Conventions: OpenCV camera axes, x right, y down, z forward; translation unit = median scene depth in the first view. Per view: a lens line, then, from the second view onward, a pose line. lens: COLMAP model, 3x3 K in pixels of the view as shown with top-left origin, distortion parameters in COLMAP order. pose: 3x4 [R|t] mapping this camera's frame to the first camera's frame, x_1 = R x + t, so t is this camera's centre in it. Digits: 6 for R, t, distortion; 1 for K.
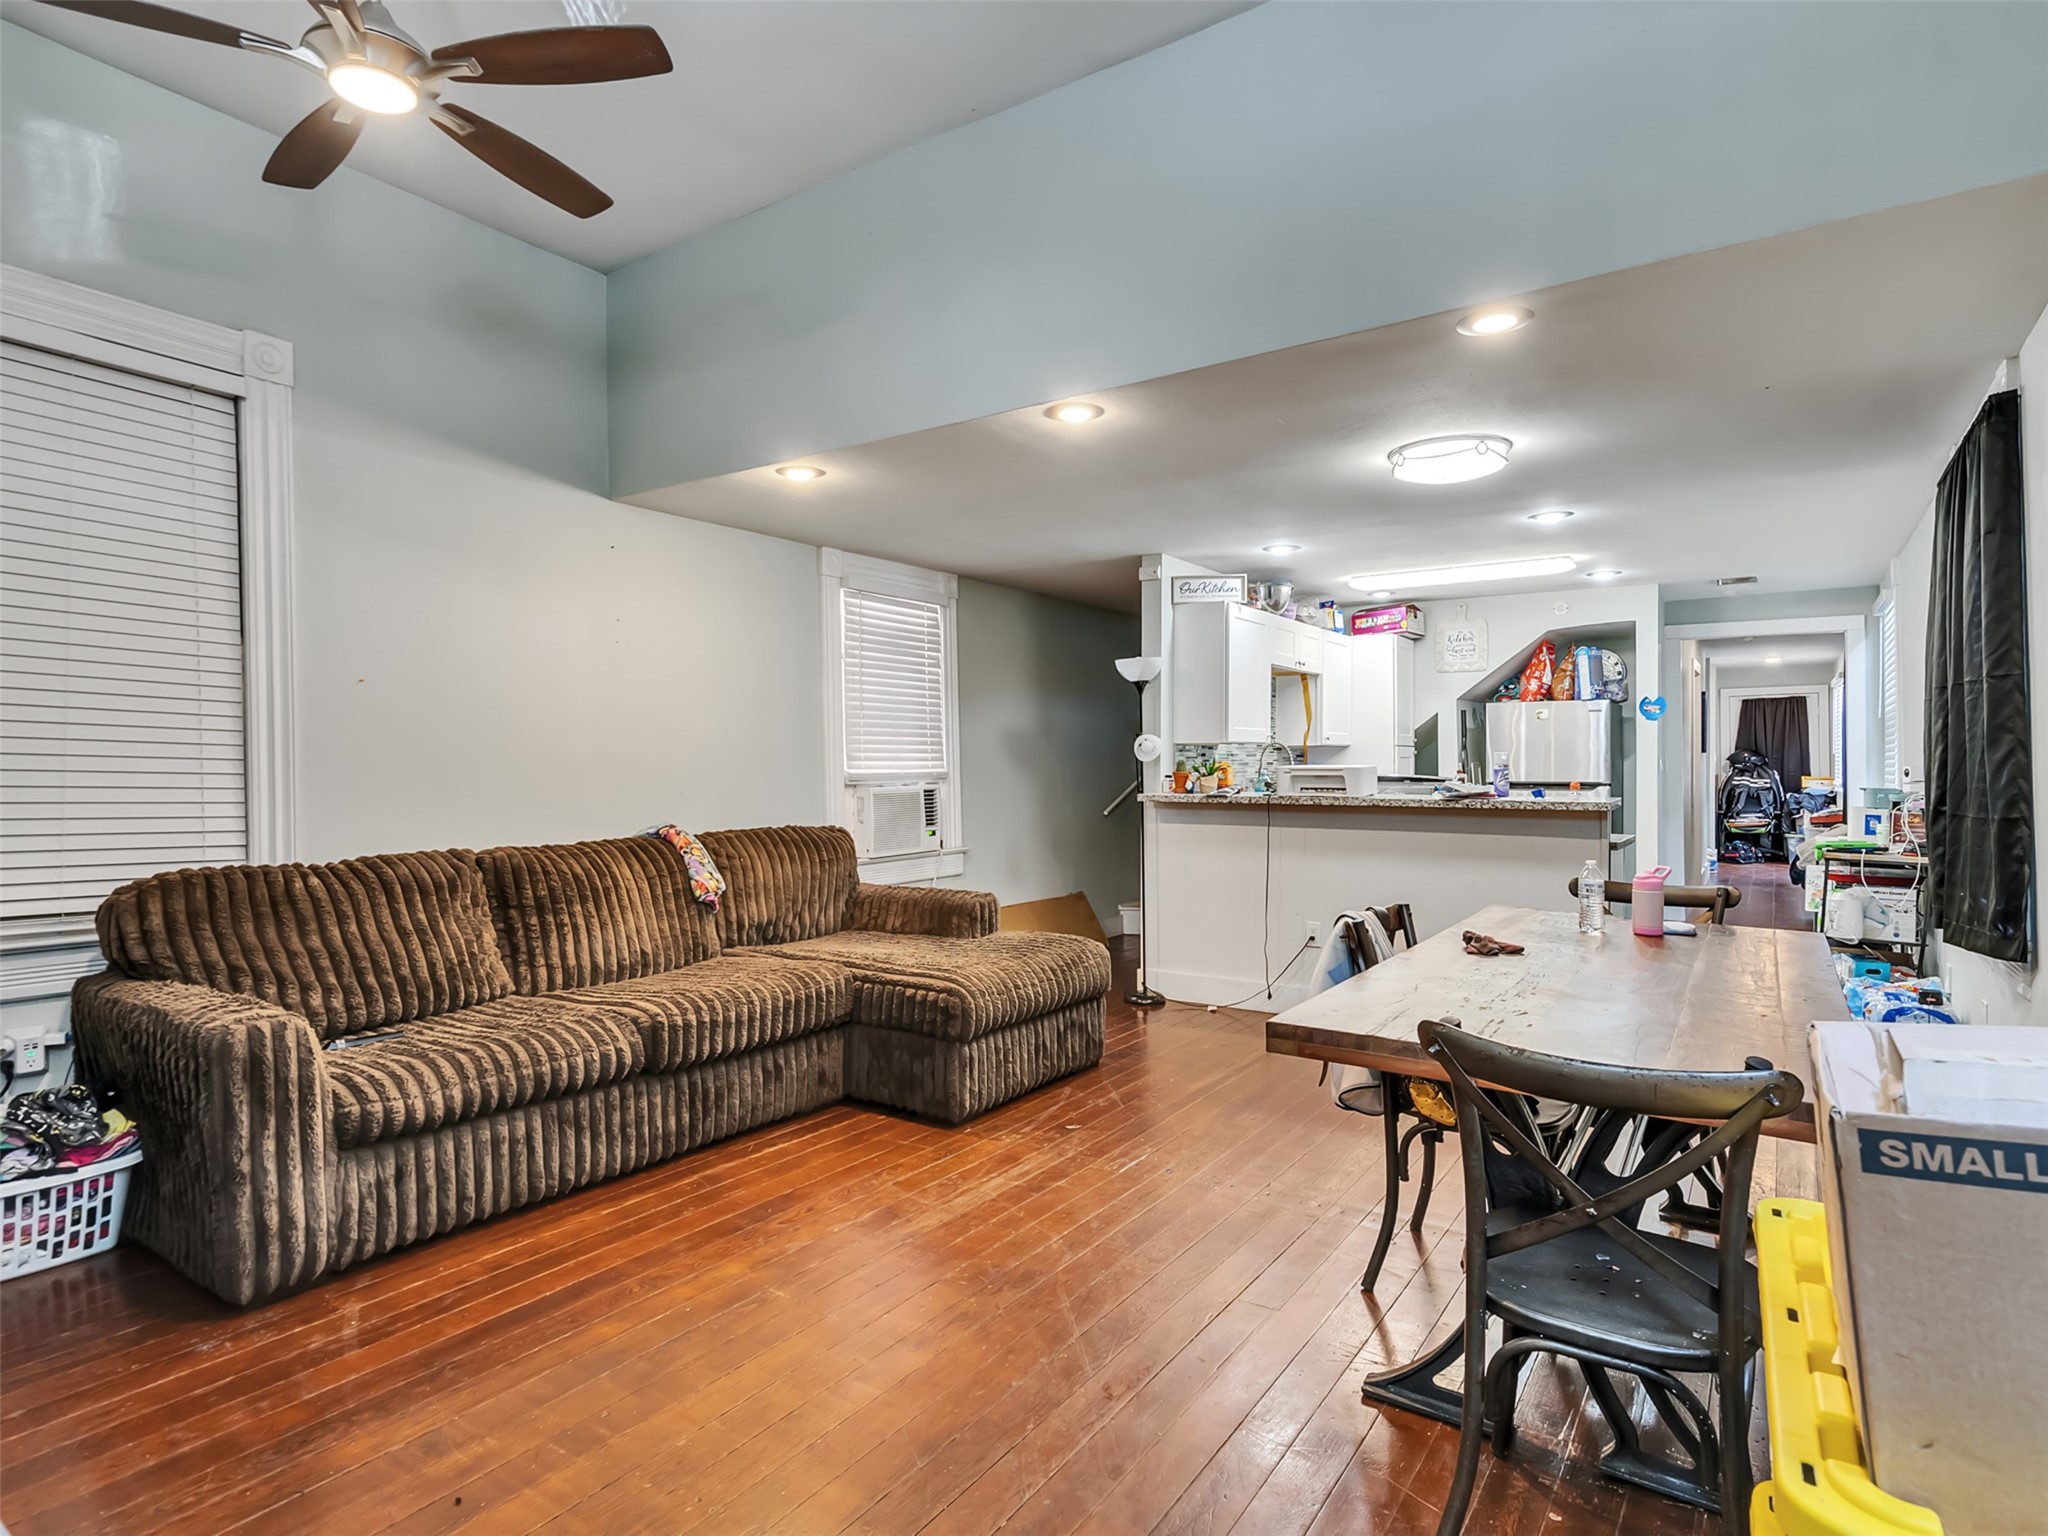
lens RADIAL K [[1112.2, 0, 1011.0], [0, 1112.2, 774.2], [0, 0, 1]] dist [-0.000112, -0.000675]
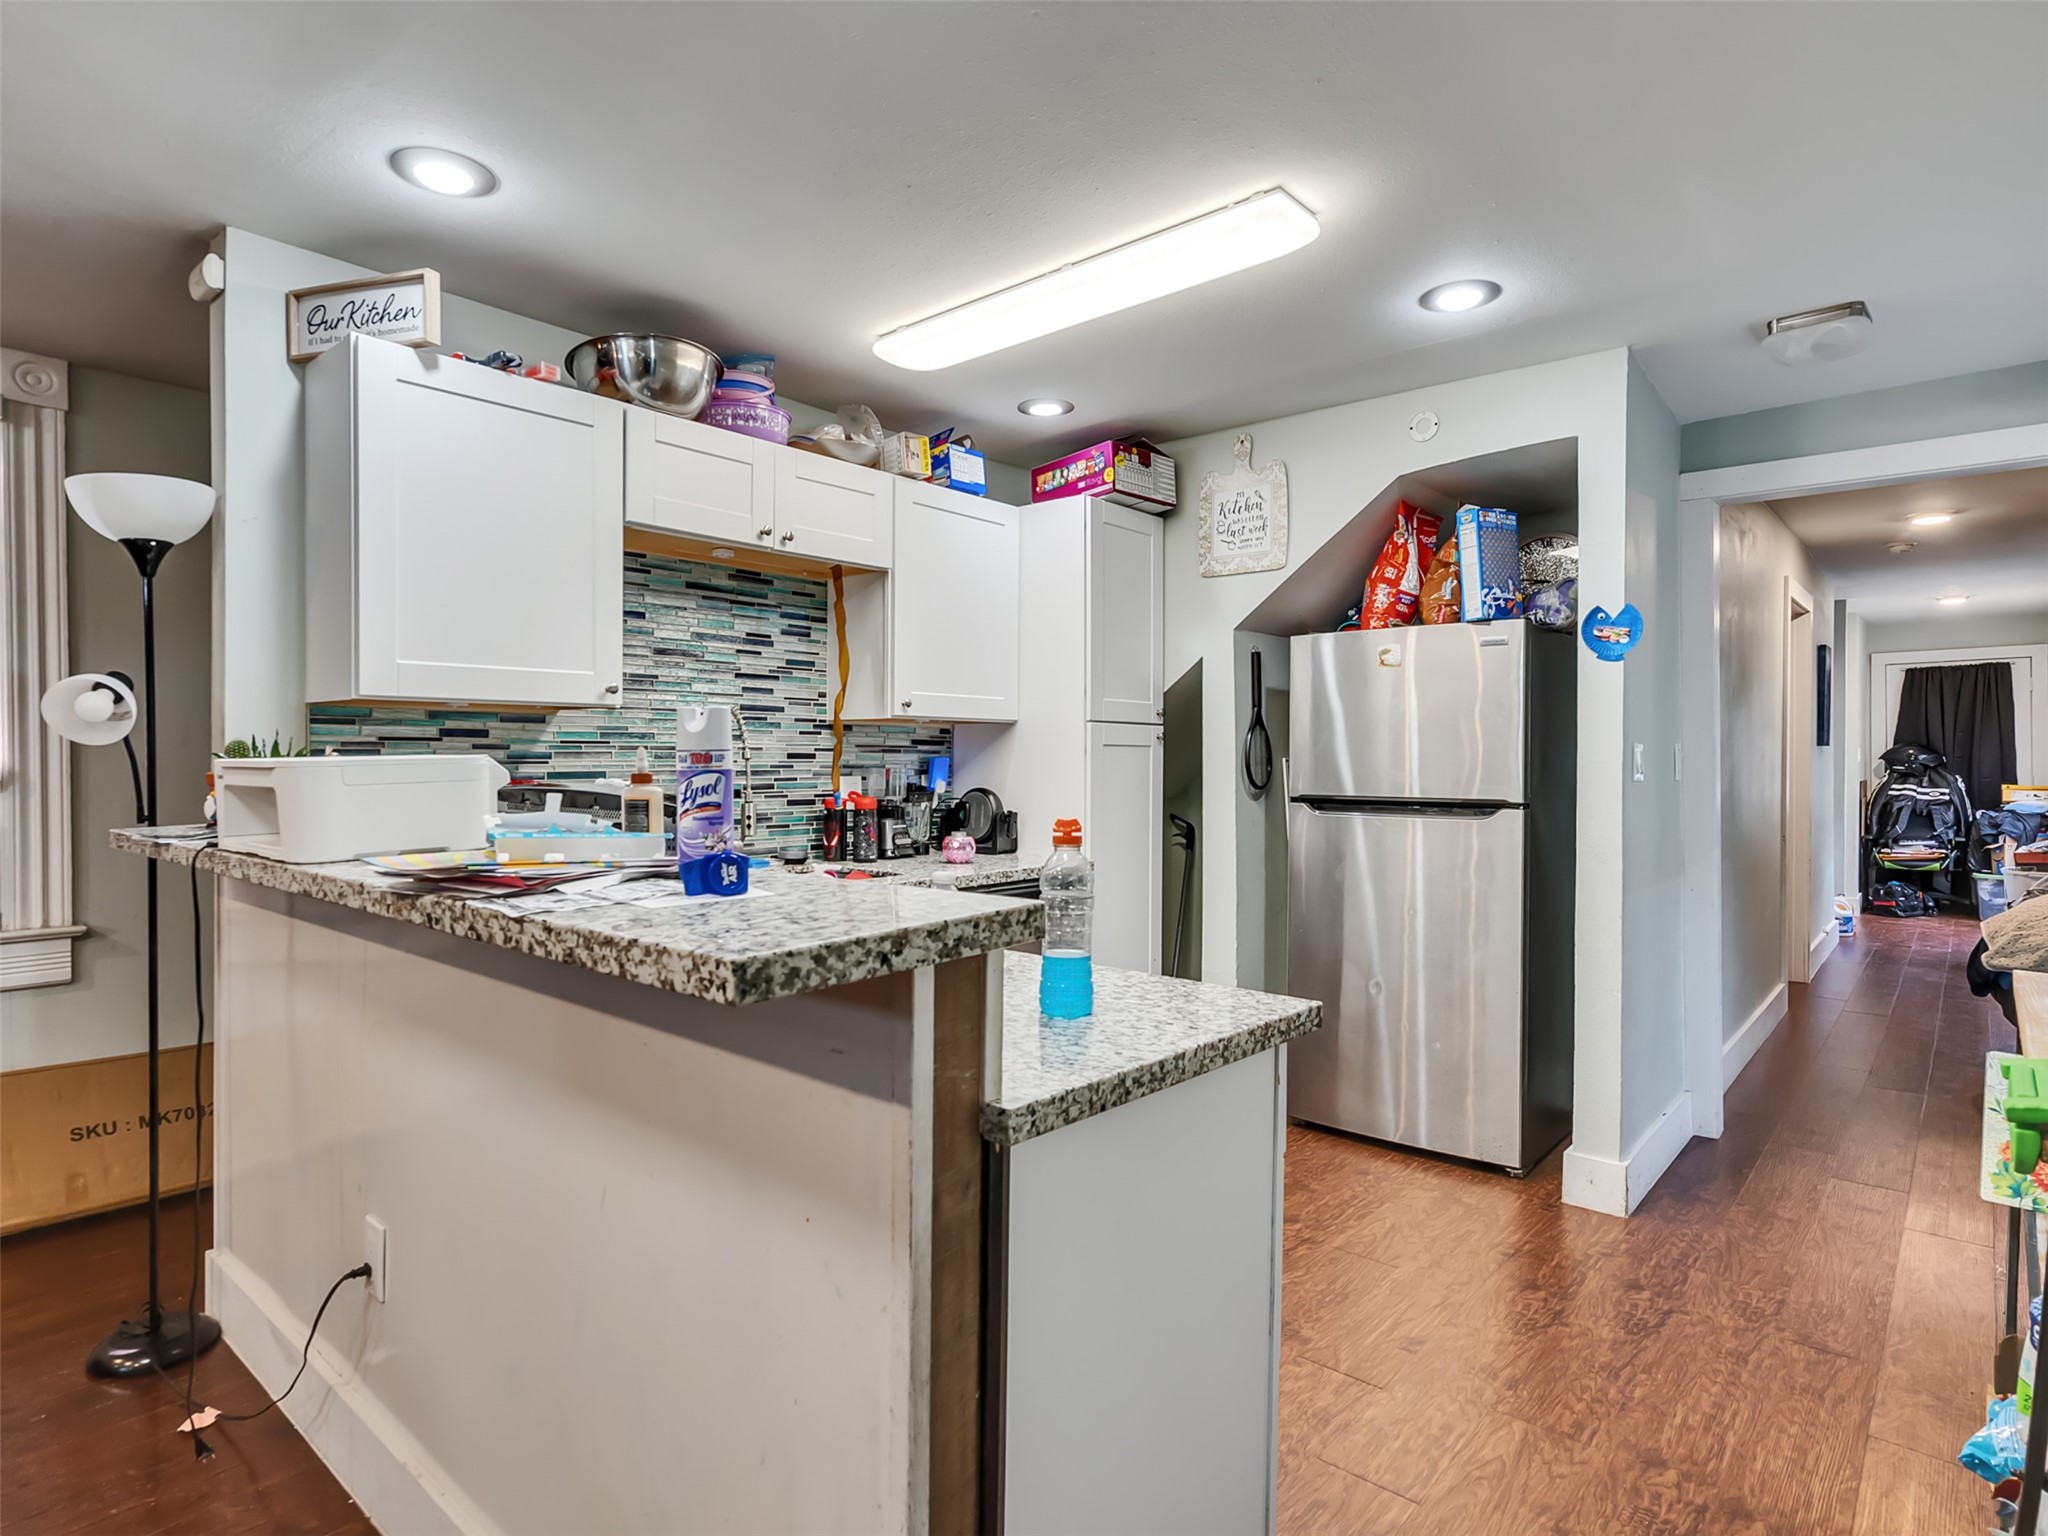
lens RADIAL K [[1112.2, 0, 1011.0], [0, 1112.2, 774.2], [0, 0, 1]] dist [-0.000112, -0.000675]
pose [[0.993474, 0.006523, -0.113871, 0.361841], [-0.006318, 0.999978, 0.002158, -0.003182], [0.113882, -0.001424, 0.993493, 0.497503]]
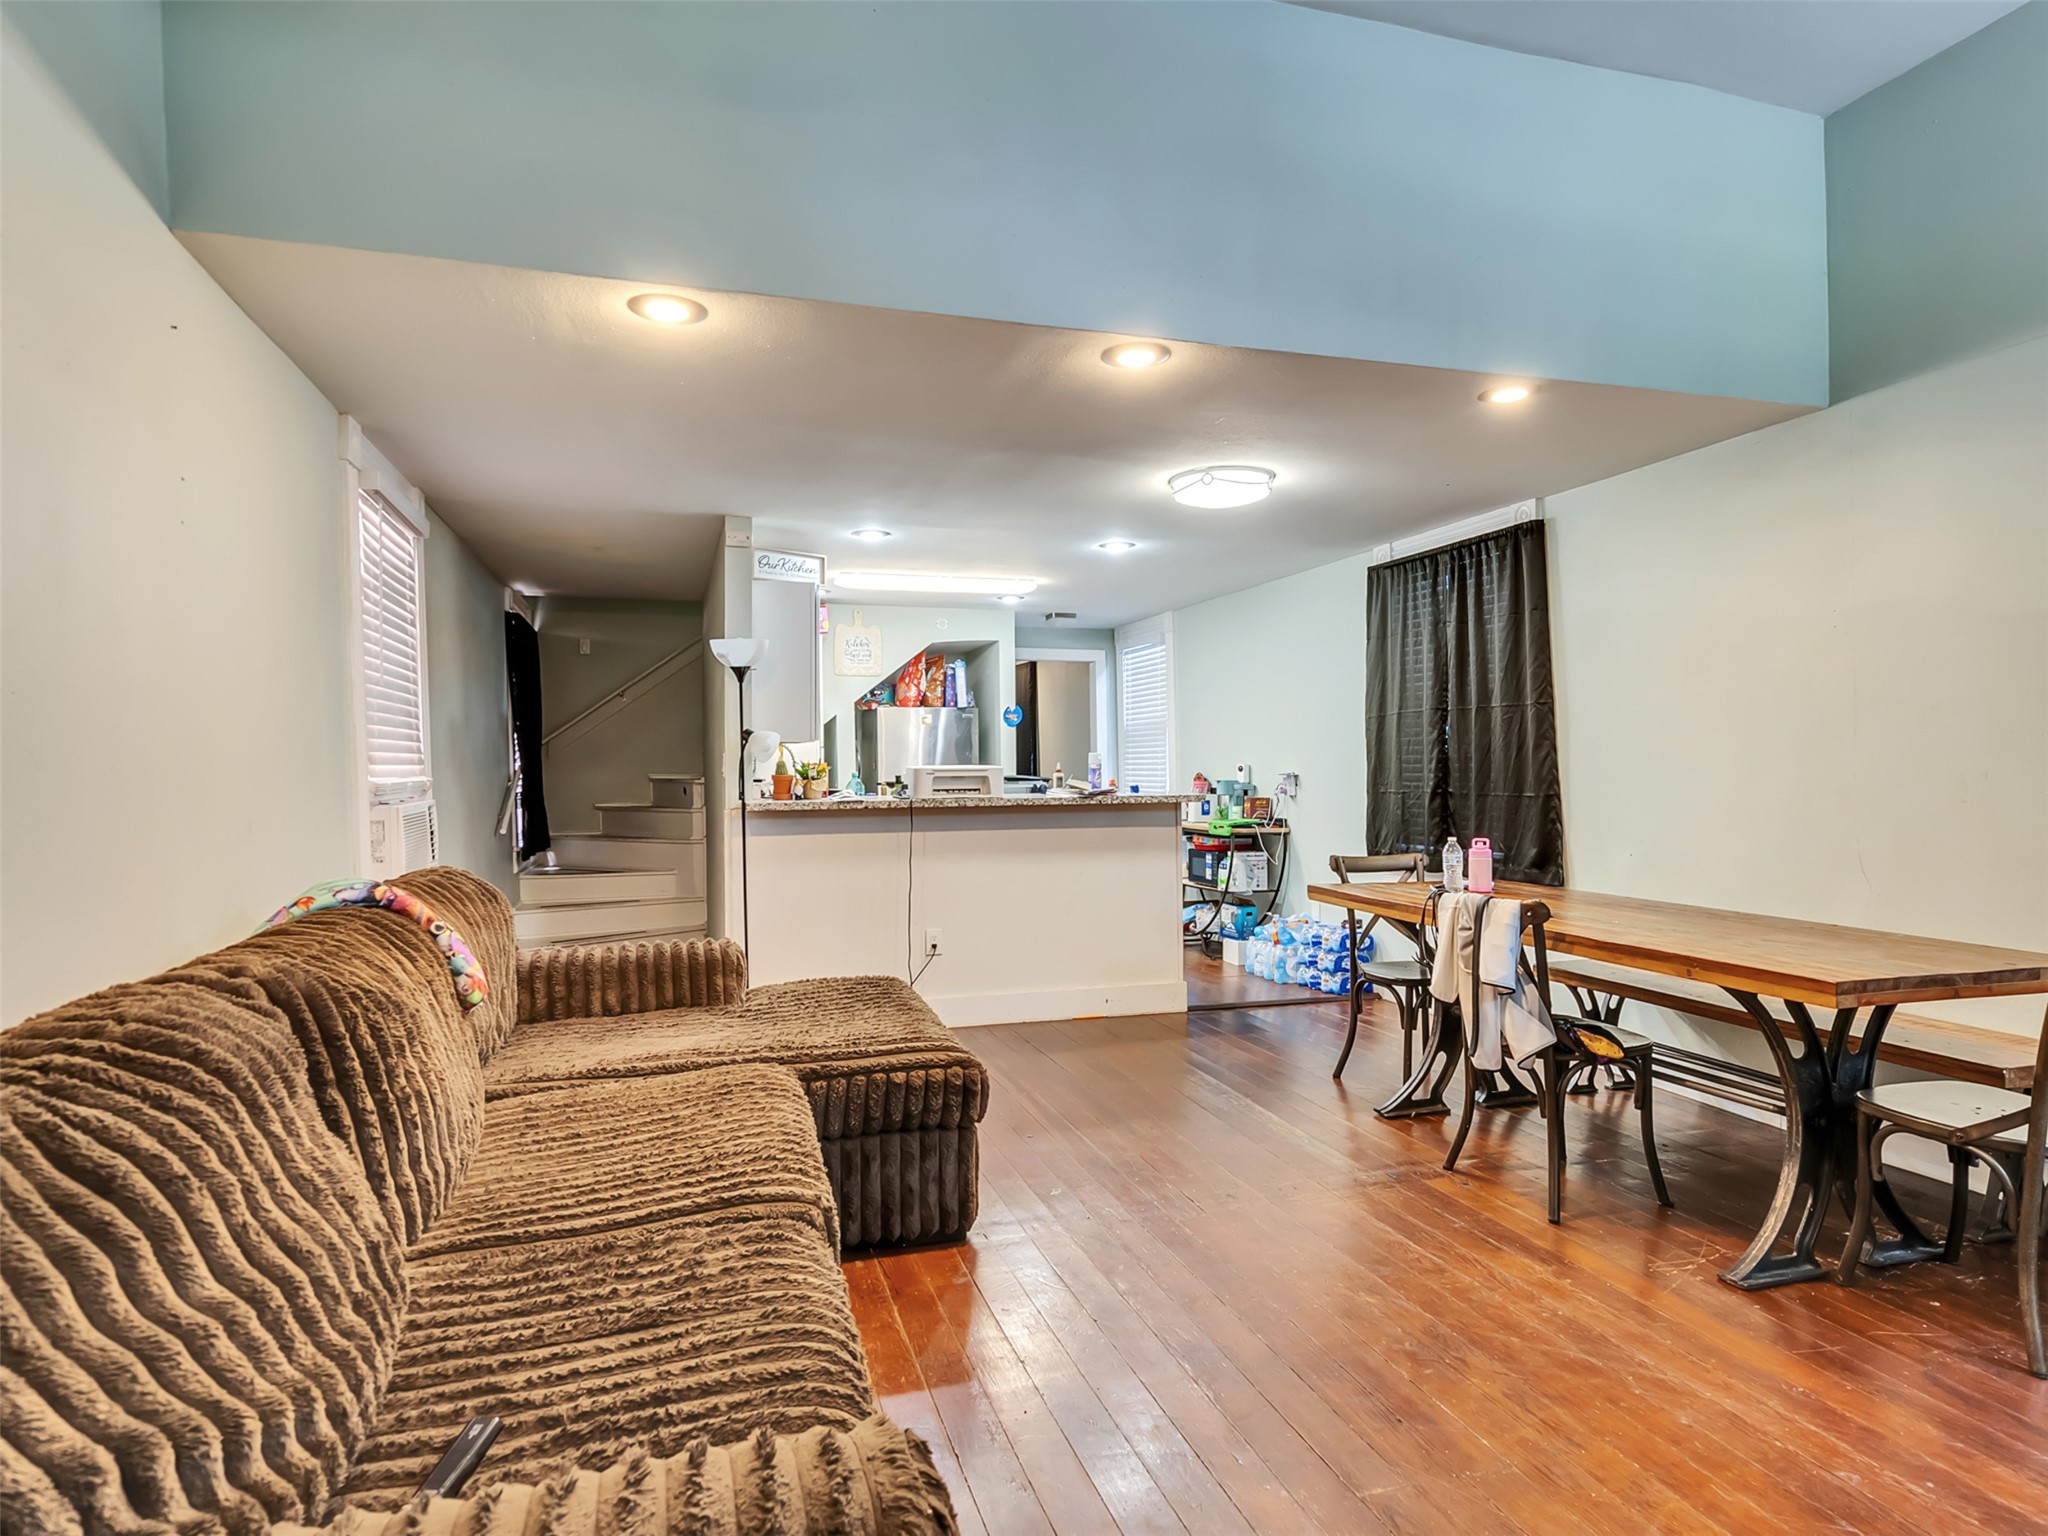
lens RADIAL K [[1112.2, 0, 1011.0], [0, 1112.2, 774.2], [0, 0, 1]] dist [-0.000112, -0.000675]
pose [[0.622791, -0.010062, 0.782323, -0.314577], [0.013002, 0.999912, 0.002510, -0.001729], [-0.782280, 0.008609, 0.622867, 0.250308]]
